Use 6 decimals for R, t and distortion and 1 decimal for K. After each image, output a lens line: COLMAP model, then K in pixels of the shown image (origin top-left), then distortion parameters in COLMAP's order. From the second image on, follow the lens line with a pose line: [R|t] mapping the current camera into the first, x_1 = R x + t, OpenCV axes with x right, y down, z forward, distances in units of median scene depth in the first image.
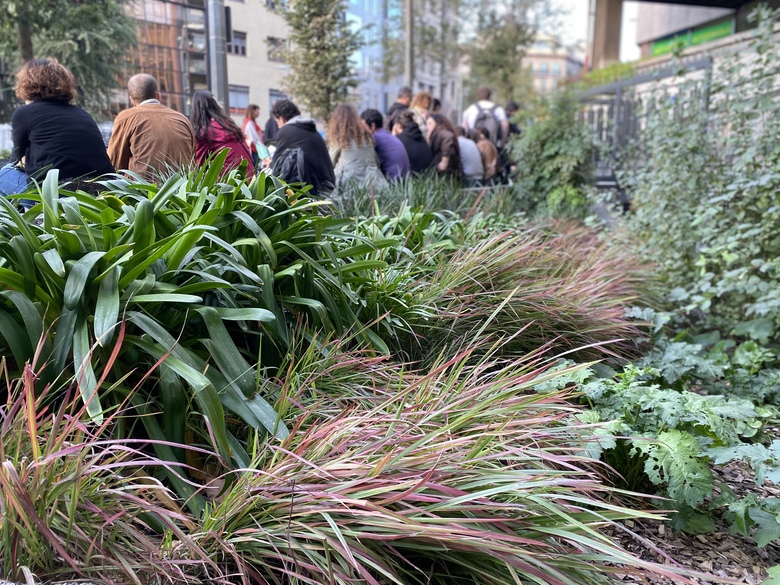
lens RADIAL K [[592.0, 0, 390.0], [0, 592.0, 292.5], [0, 0, 1]] dist [0.073937, -0.111674]
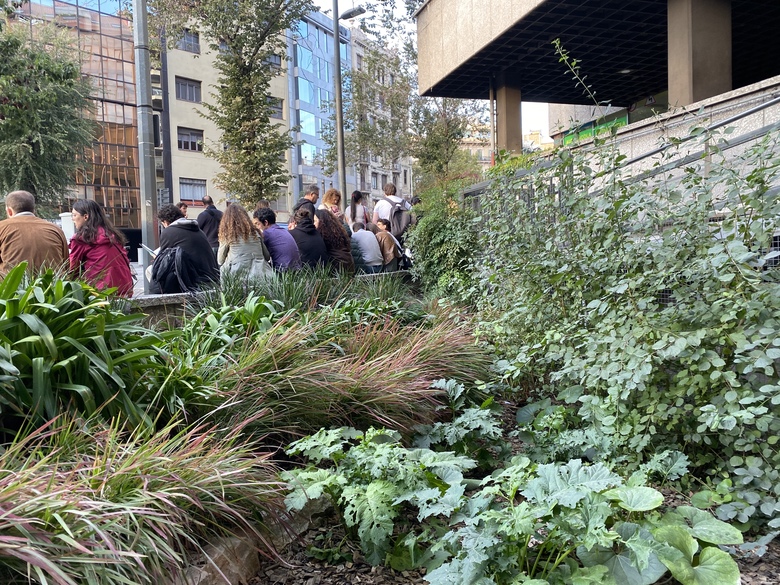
lens RADIAL K [[592.0, 0, 390.0], [0, 592.0, 292.5], [0, 0, 1]] dist [0.073937, -0.111674]
pose [[0.998140, -0.034908, 0.049987, 0.218541], [0.041326, 0.990156, -0.133729, 0.006551], [-0.044826, 0.135546, 0.989756, -0.122844]]
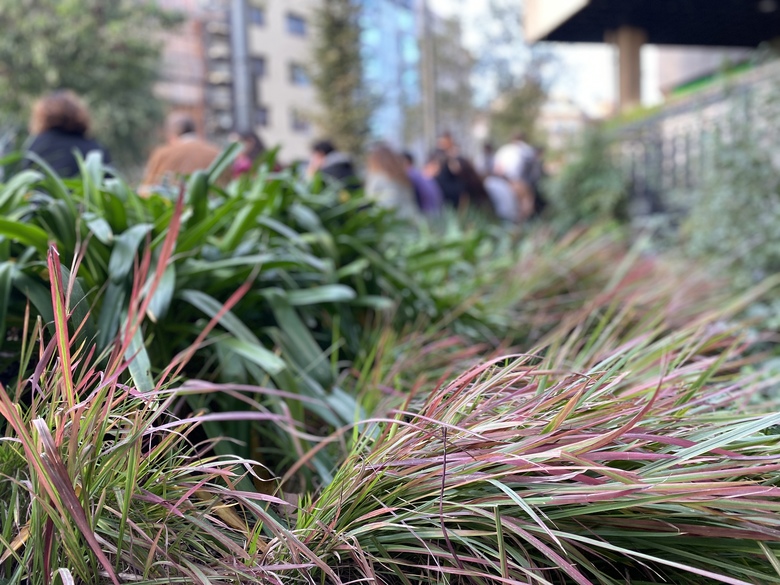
lens RADIAL K [[595.9, 0, 391.1], [0, 595.9, 295.1], [0, 0, 1]] dist [0.032366, -0.121136]
pose [[0.998334, -0.043290, -0.038152, -0.040940], [0.039245, 0.994105, -0.101068, 0.048314], [0.042302, 0.099403, 0.994148, 0.064935]]
